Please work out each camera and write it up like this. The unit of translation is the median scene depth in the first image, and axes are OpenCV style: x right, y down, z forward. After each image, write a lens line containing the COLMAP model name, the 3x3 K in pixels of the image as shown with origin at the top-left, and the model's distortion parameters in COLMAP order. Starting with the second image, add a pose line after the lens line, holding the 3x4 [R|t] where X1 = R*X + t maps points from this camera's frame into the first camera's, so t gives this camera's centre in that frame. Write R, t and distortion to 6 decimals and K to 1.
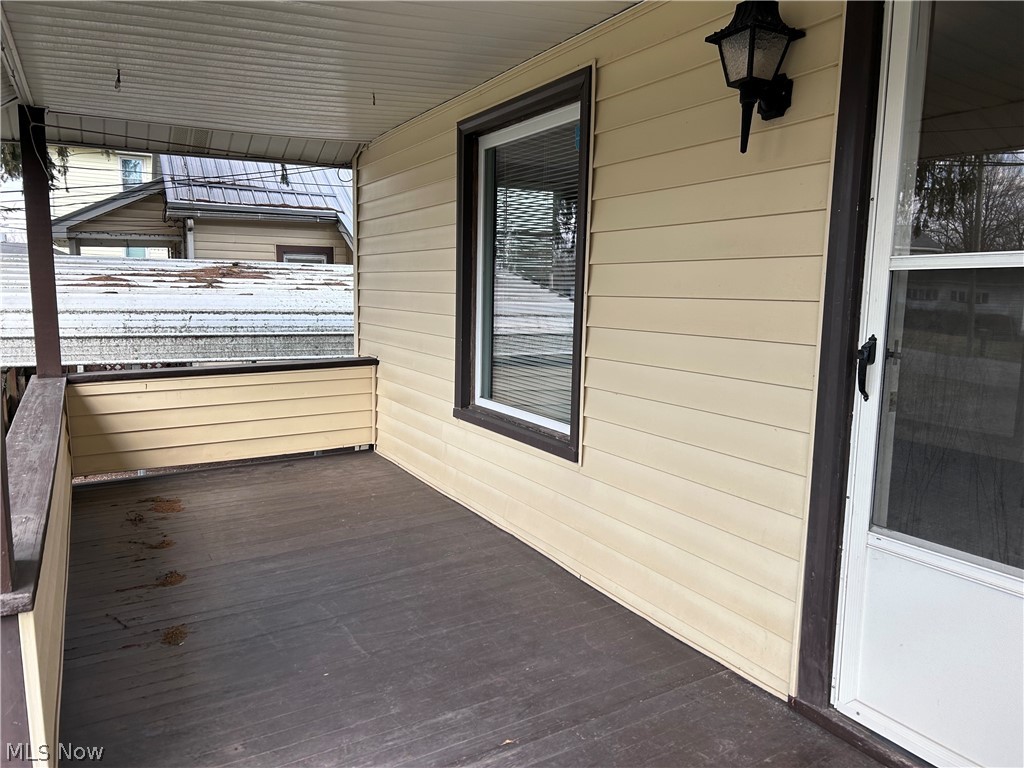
lens RADIAL K [[771.3, 0, 516.4], [0, 771.3, 390.2], [0, 0, 1]] dist [0.069503, -0.084880]
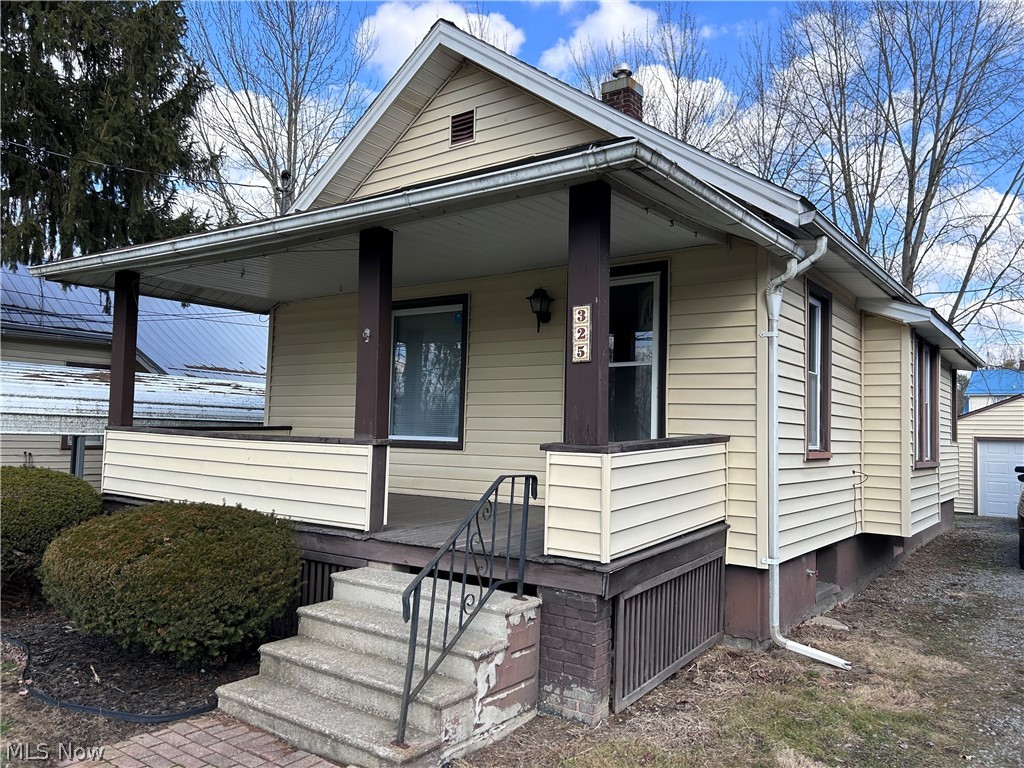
lens RADIAL K [[771.3, 0, 516.4], [0, 771.3, 390.2], [0, 0, 1]] dist [0.069503, -0.084880]
pose [[0.906926, 0.034230, 0.419898, -0.378047], [0.041262, 0.984684, -0.169393, 0.156837], [-0.419265, 0.170953, 0.891623, -0.594840]]
